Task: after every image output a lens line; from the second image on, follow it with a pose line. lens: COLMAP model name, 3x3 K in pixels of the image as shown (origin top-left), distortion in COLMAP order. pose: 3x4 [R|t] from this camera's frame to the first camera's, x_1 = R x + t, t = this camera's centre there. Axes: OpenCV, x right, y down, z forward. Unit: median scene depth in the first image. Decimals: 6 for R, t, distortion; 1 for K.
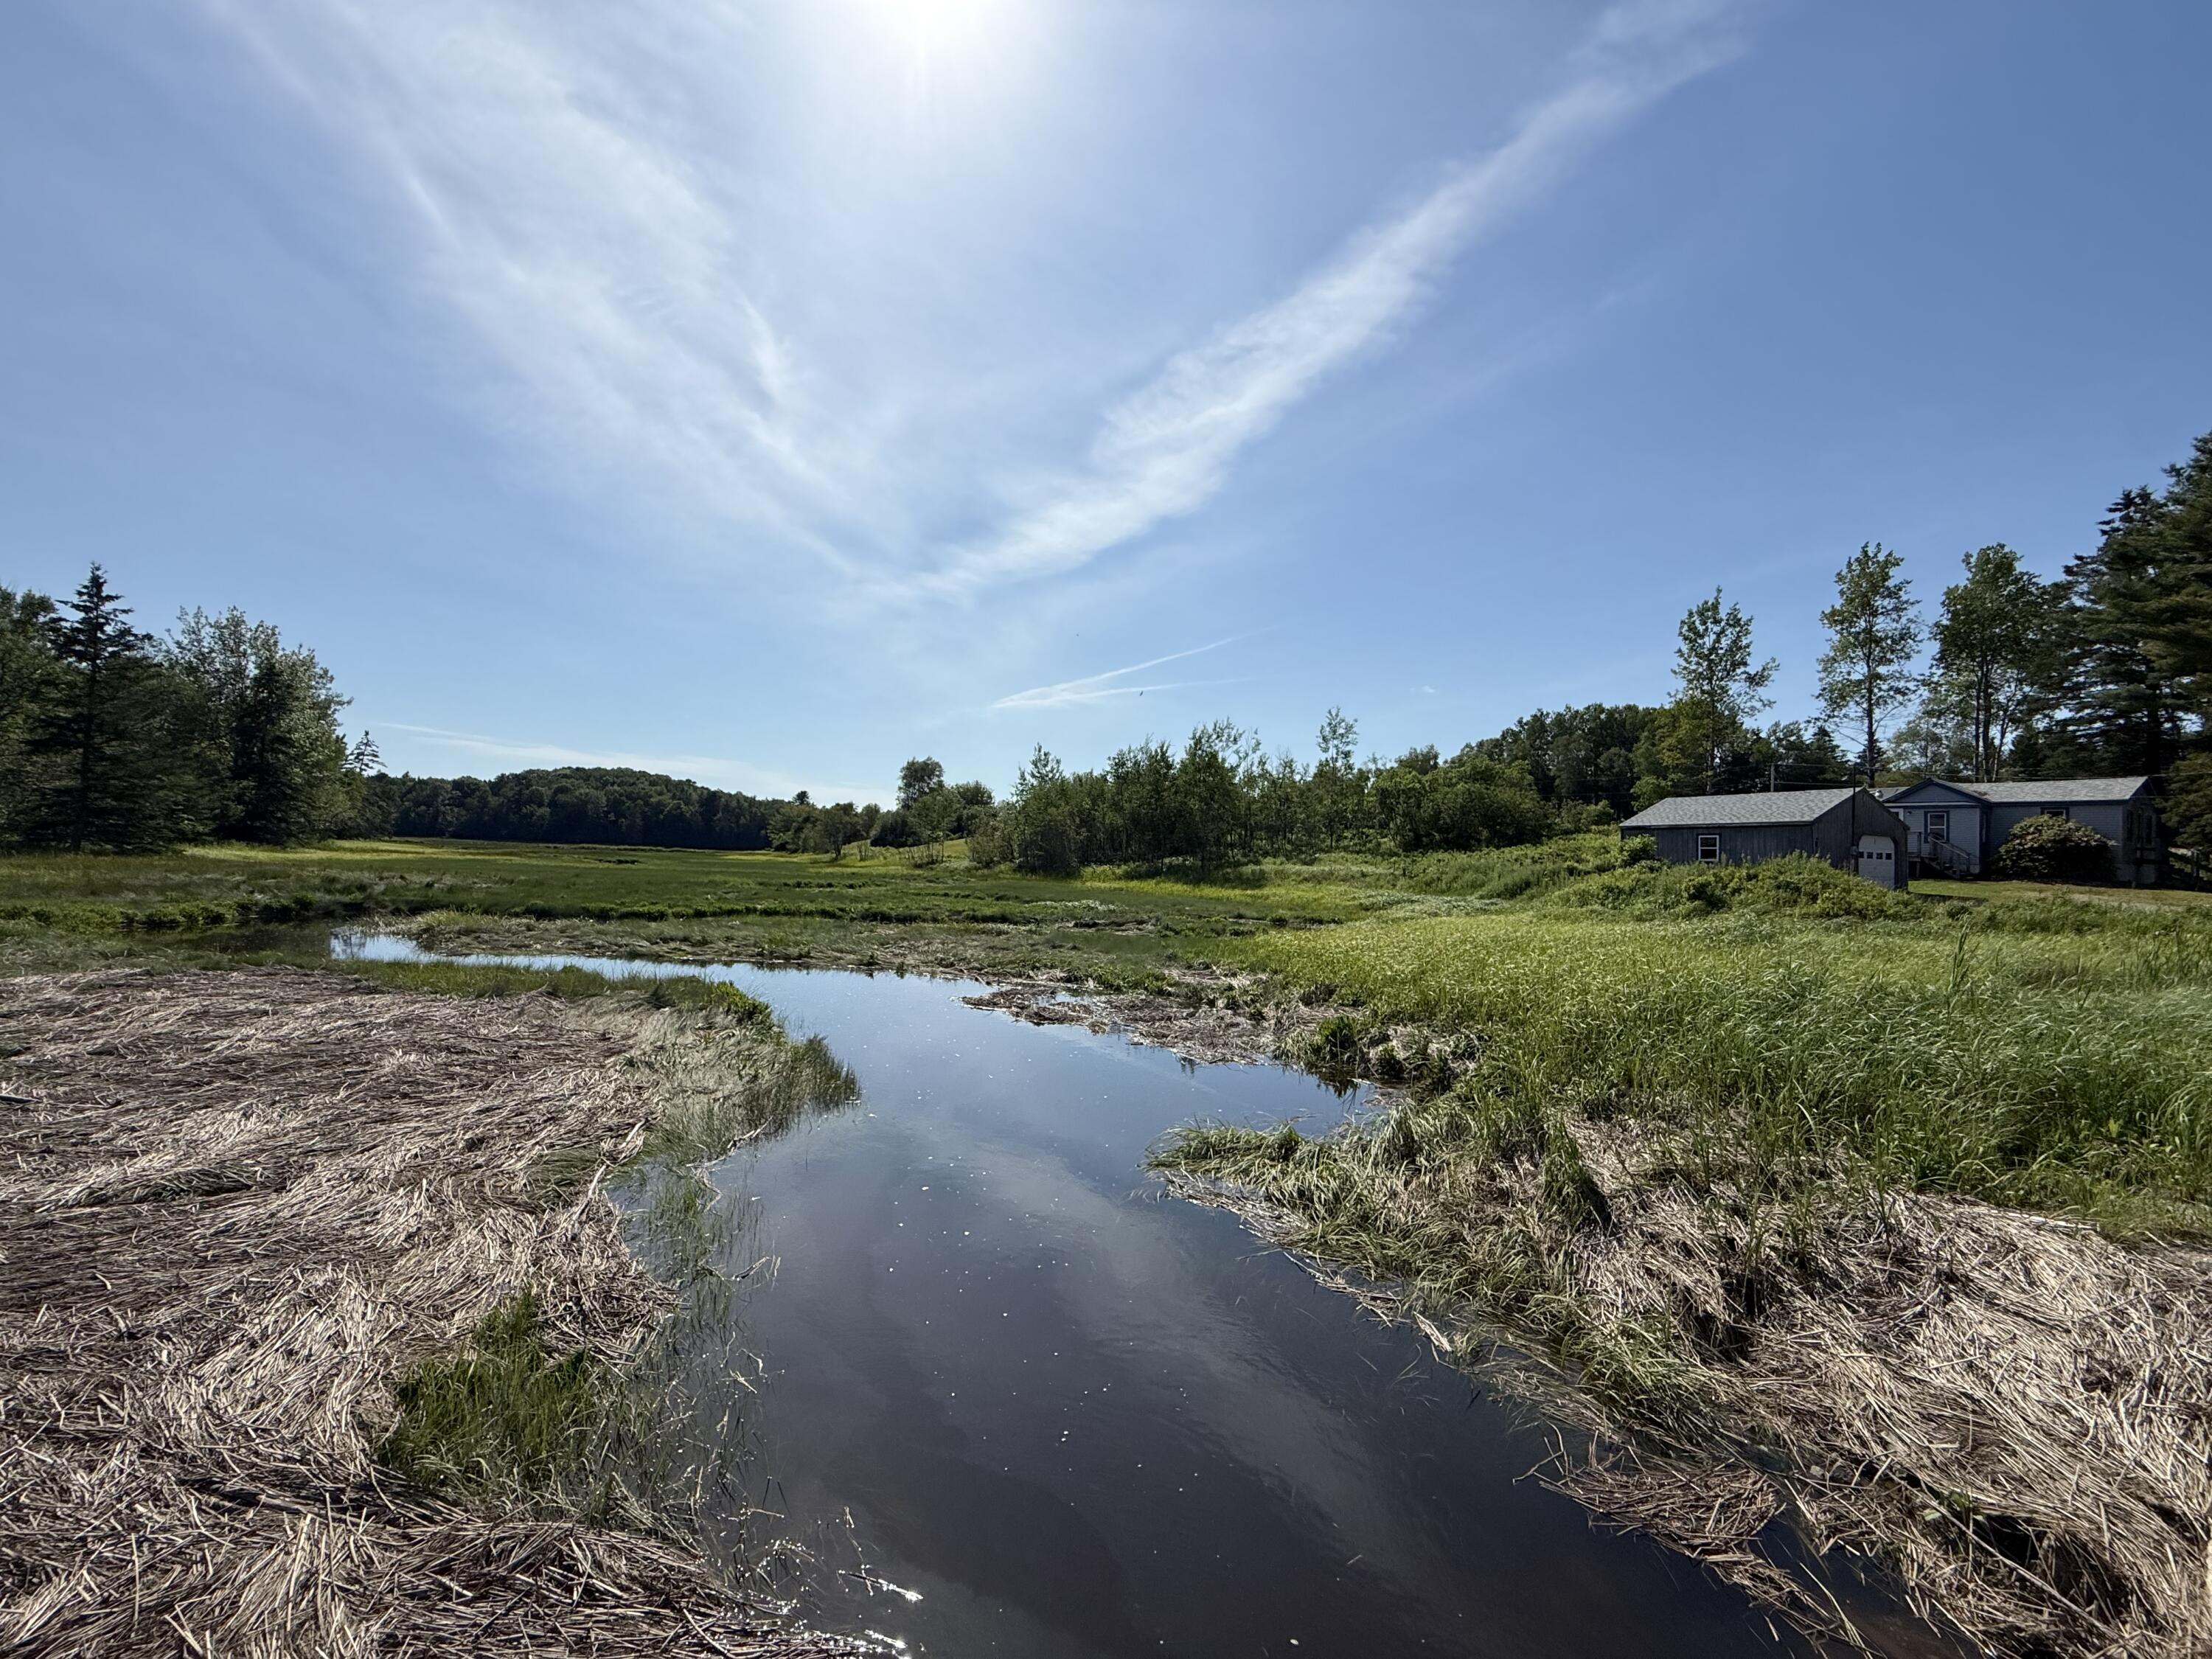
lens RADIAL K [[880.7, 0, 1099.7], [0, 880.7, 826.3], [0, 0, 1]] dist [-0.000423, 0.000666]
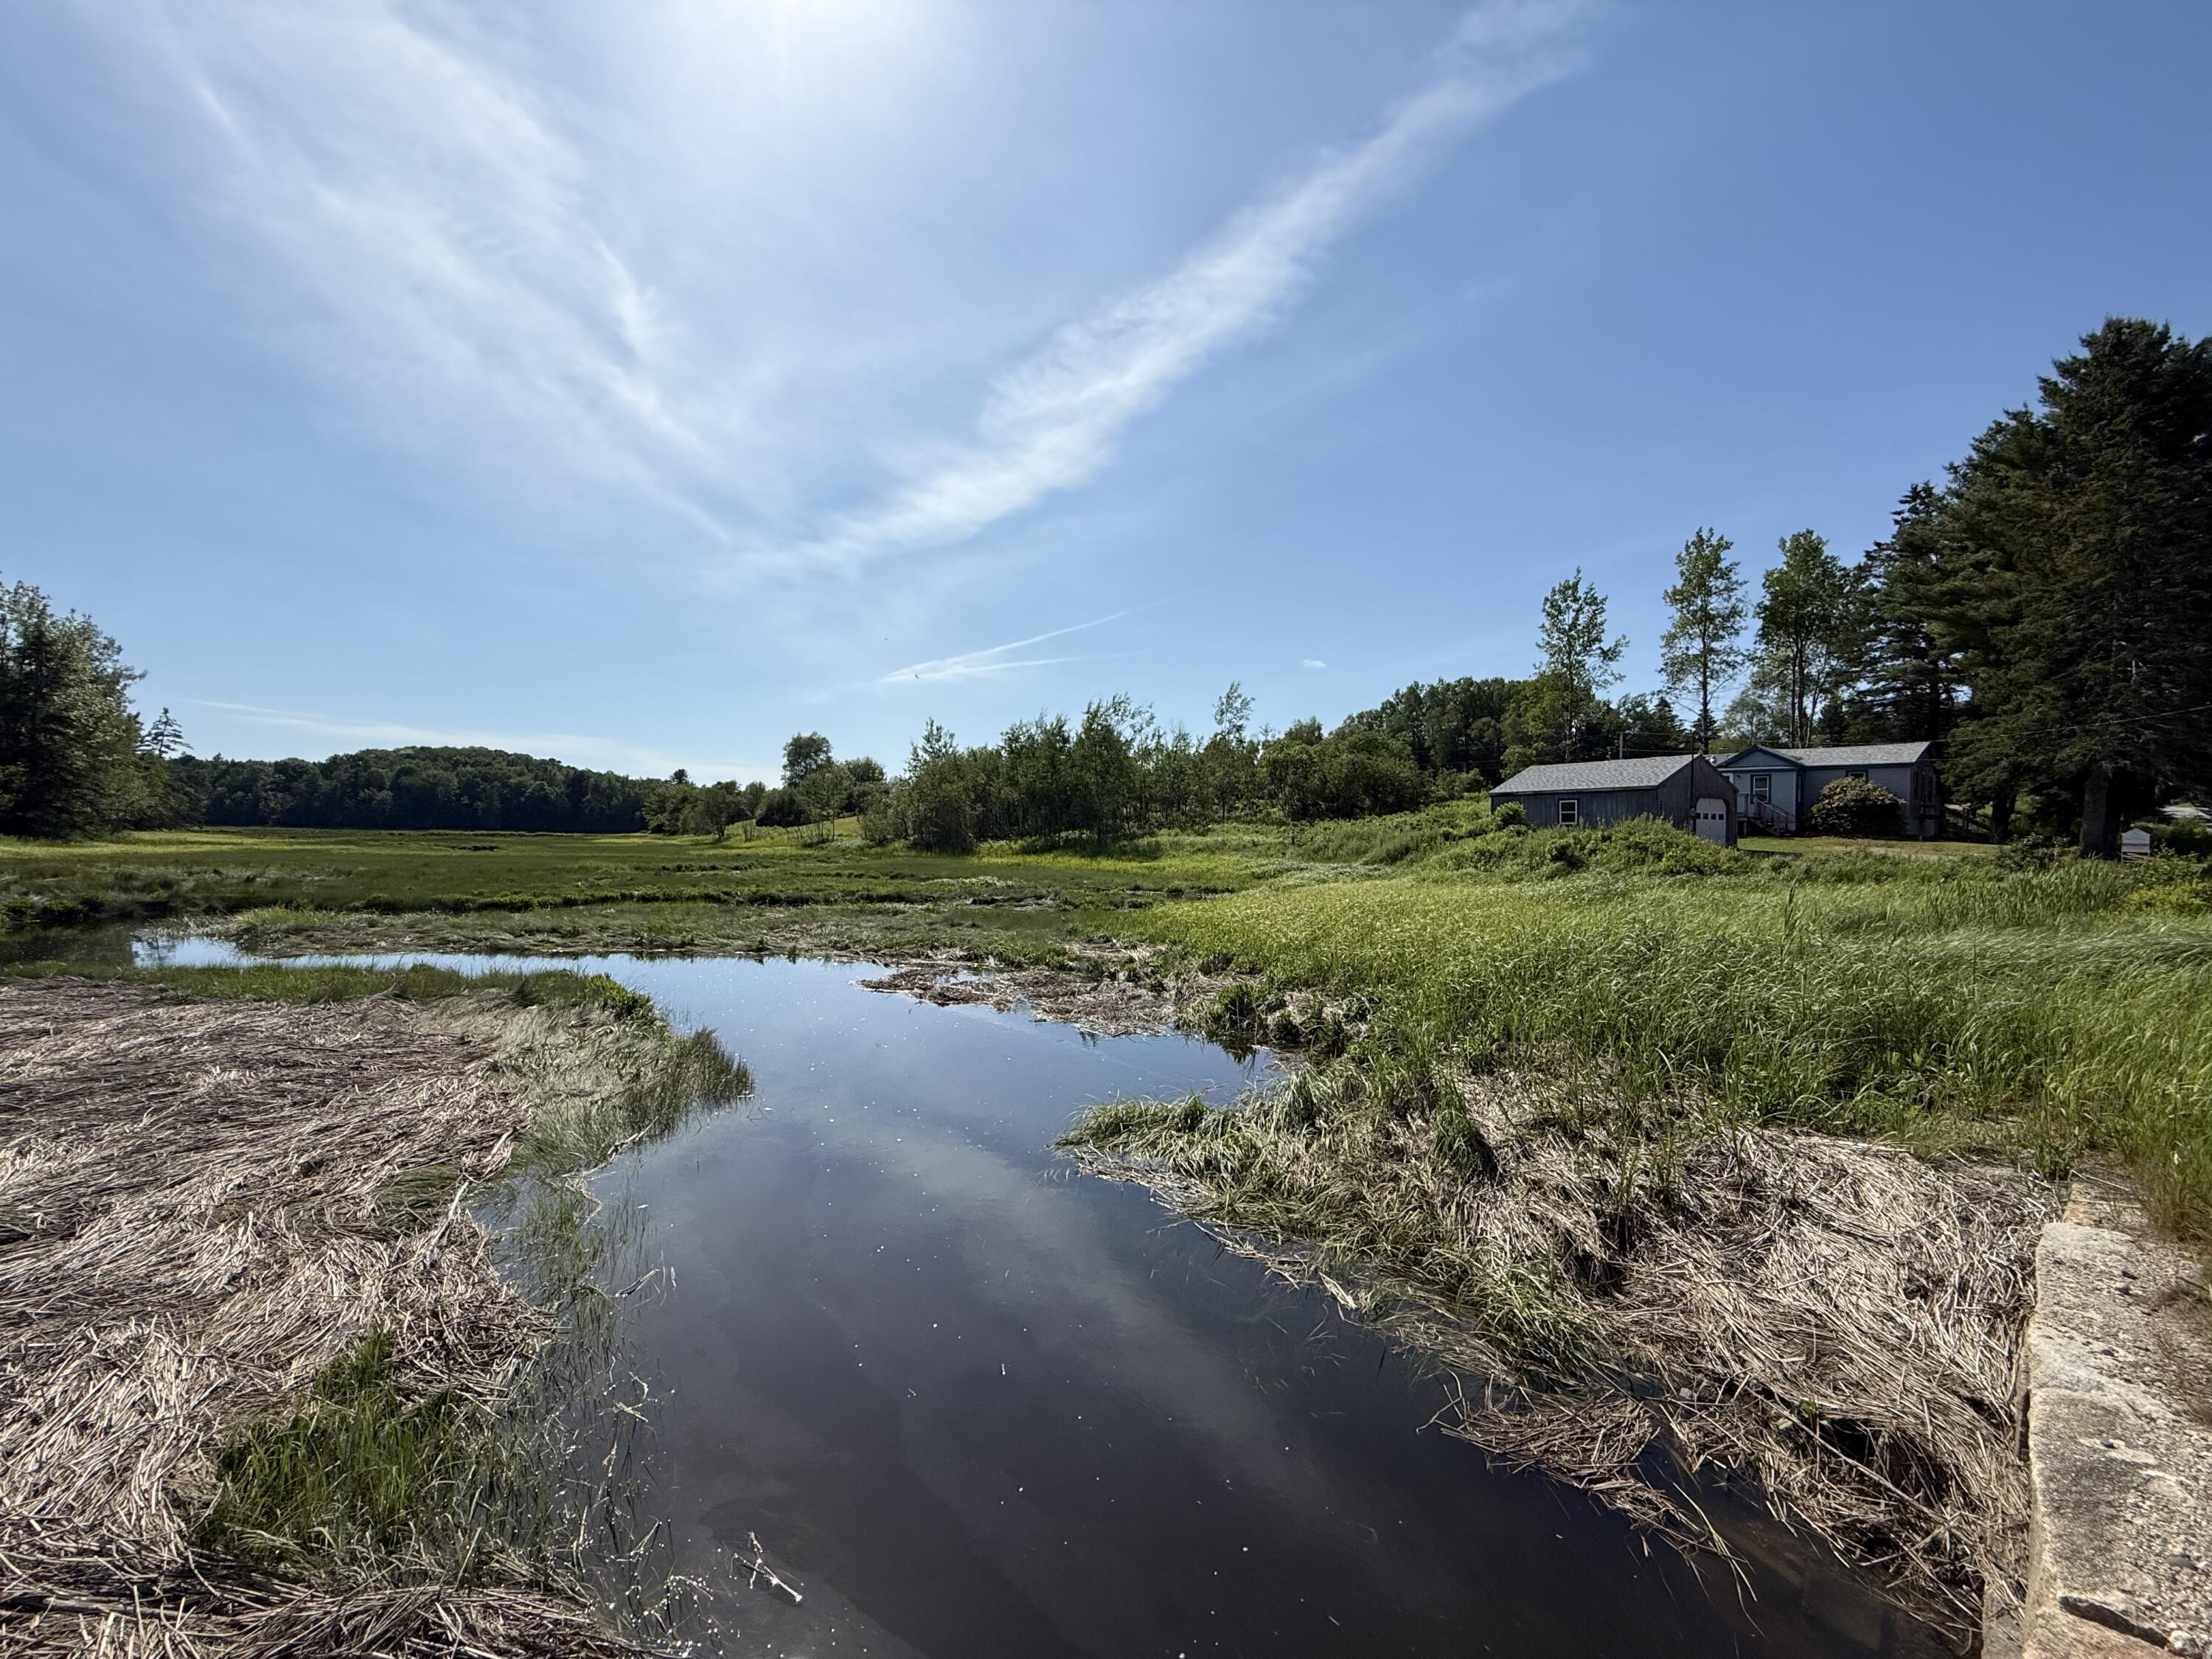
lens RADIAL K [[879.8, 0, 1099.3], [0, 879.8, 827.1], [0, 0, 1]] dist [-0.000409, 0.000423]
pose [[0.992910, -0.020522, 0.117085, -0.002005], [0.016933, 0.999358, 0.031571, -0.001131], [-0.117658, -0.029364, 0.992620, 0.006522]]
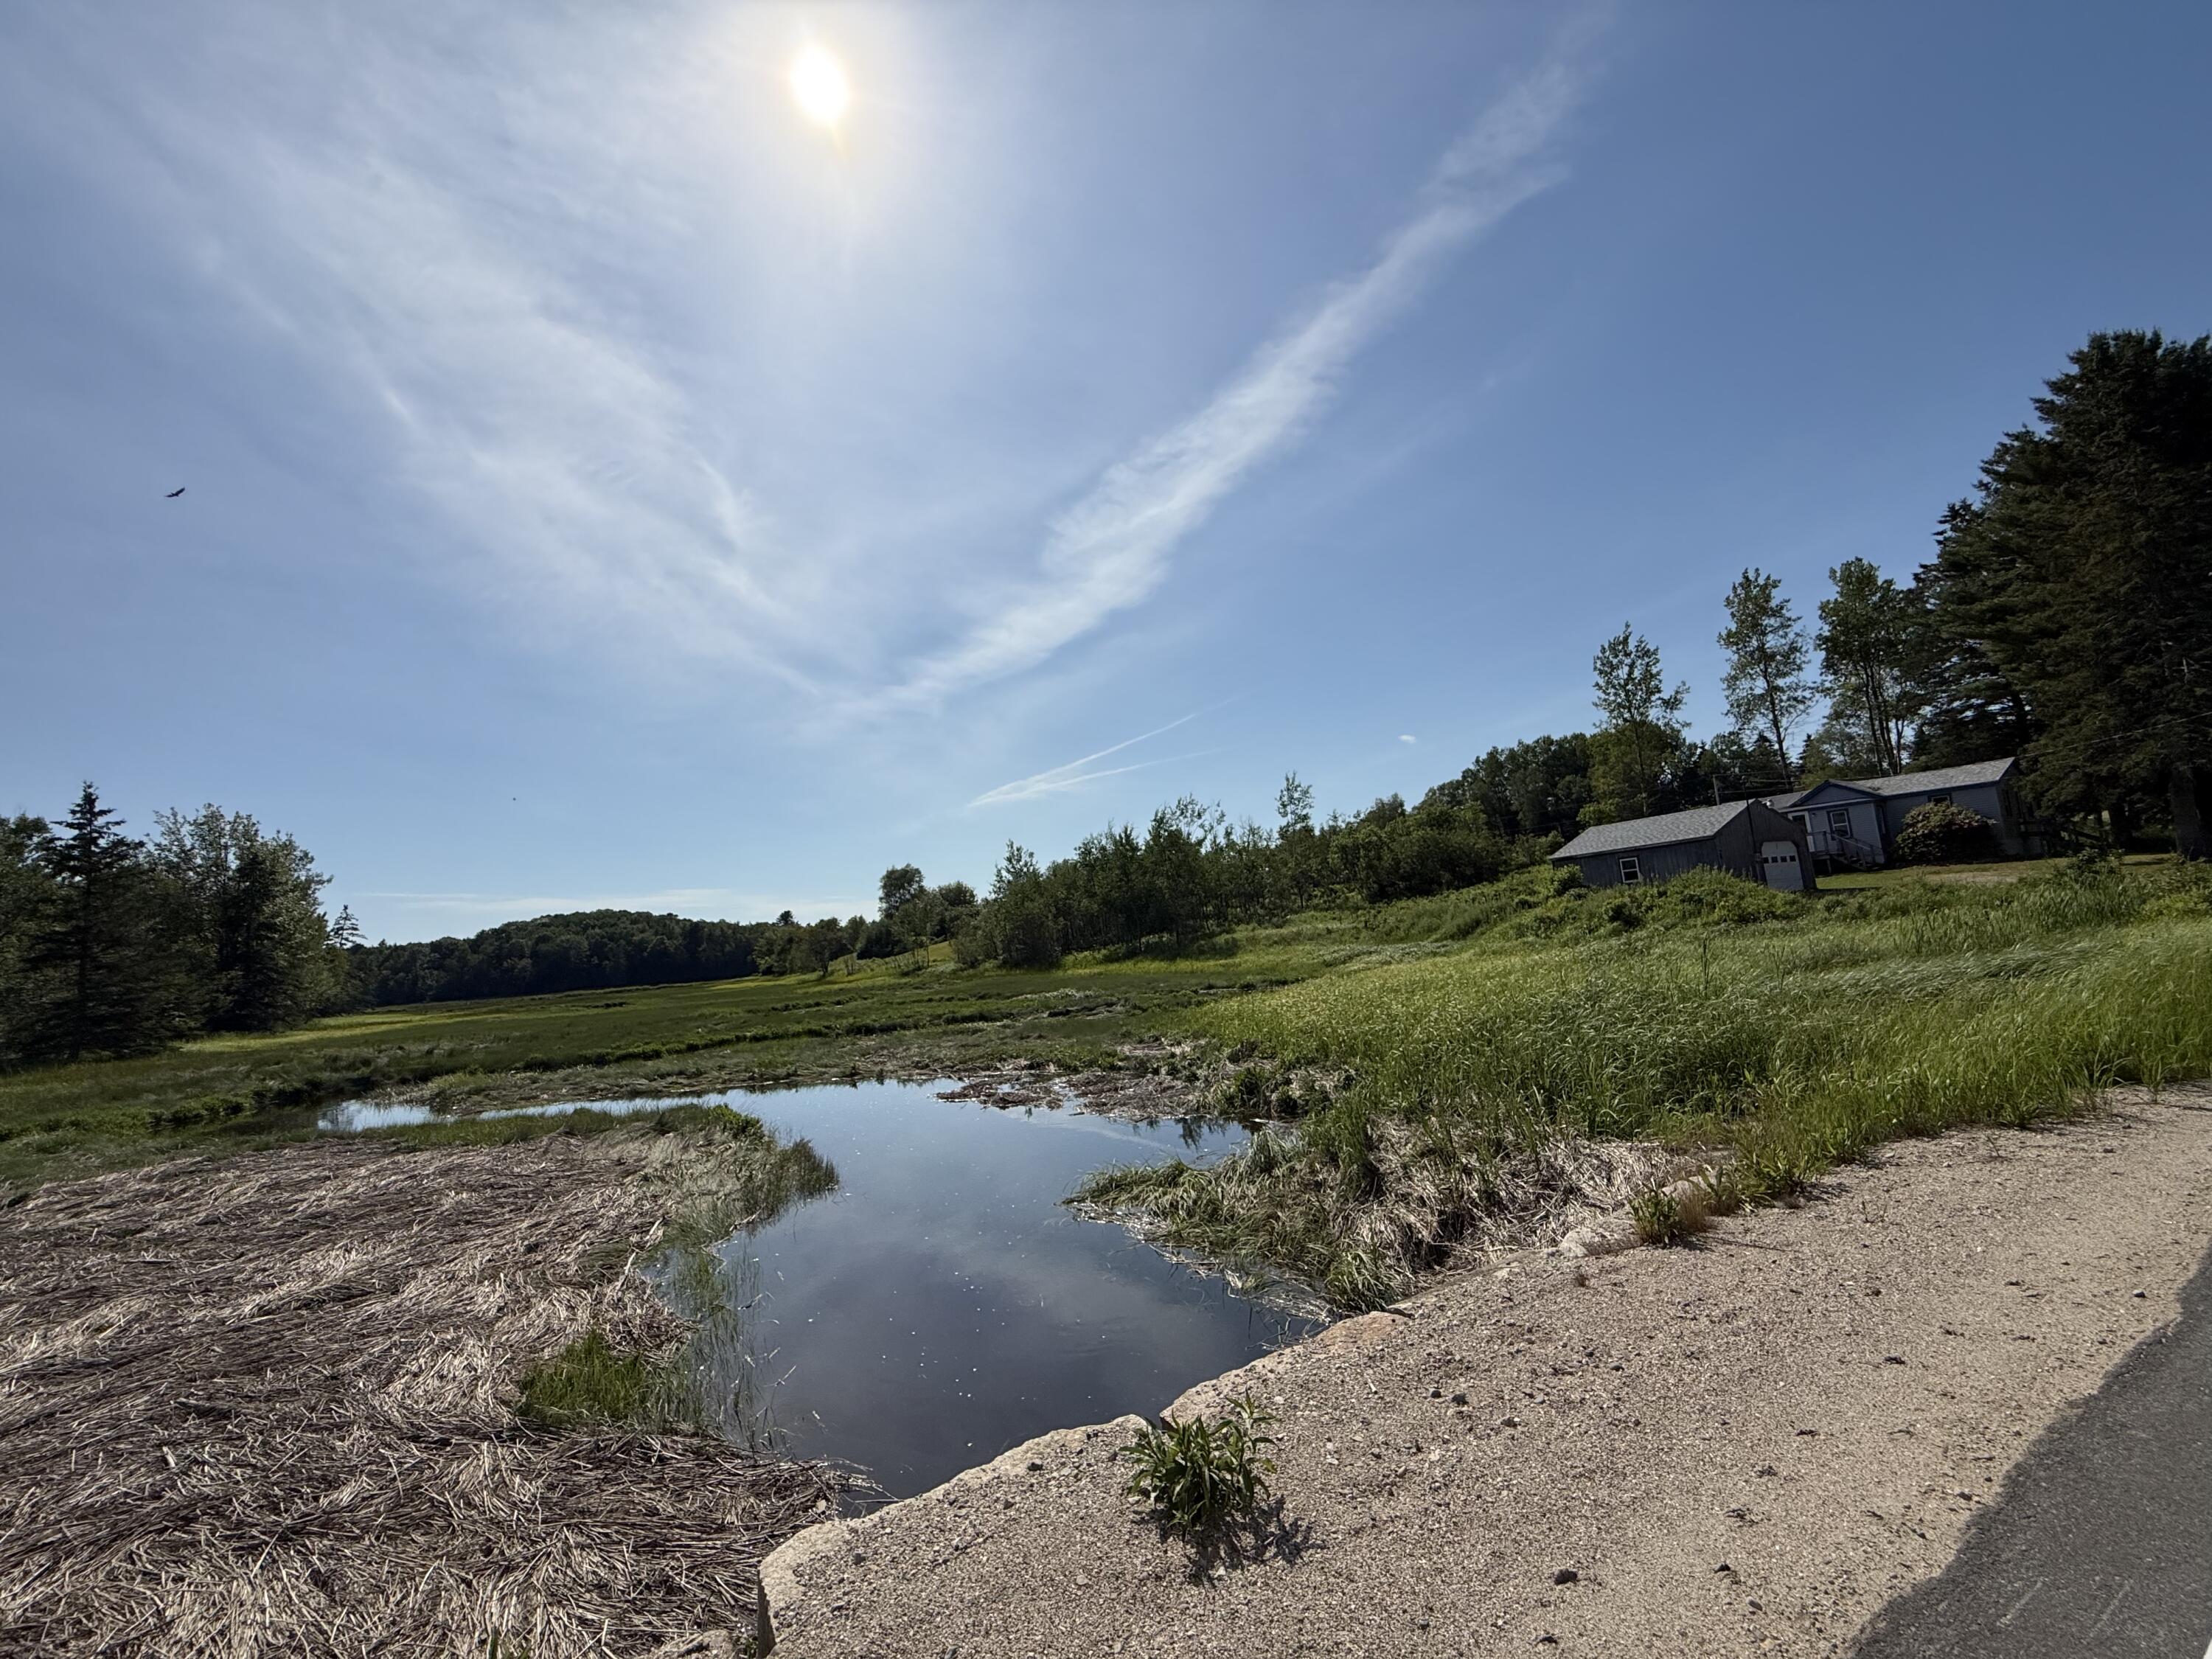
lens RADIAL K [[880.7, 0, 1099.7], [0, 880.7, 826.3], [0, 0, 1]] dist [-0.000423, 0.000666]
pose [[0.992791, -0.117403, 0.024150, 0.049943], [0.119153, 0.988555, -0.092527, -0.009971], [-0.013011, 0.094738, 0.995417, -0.113057]]
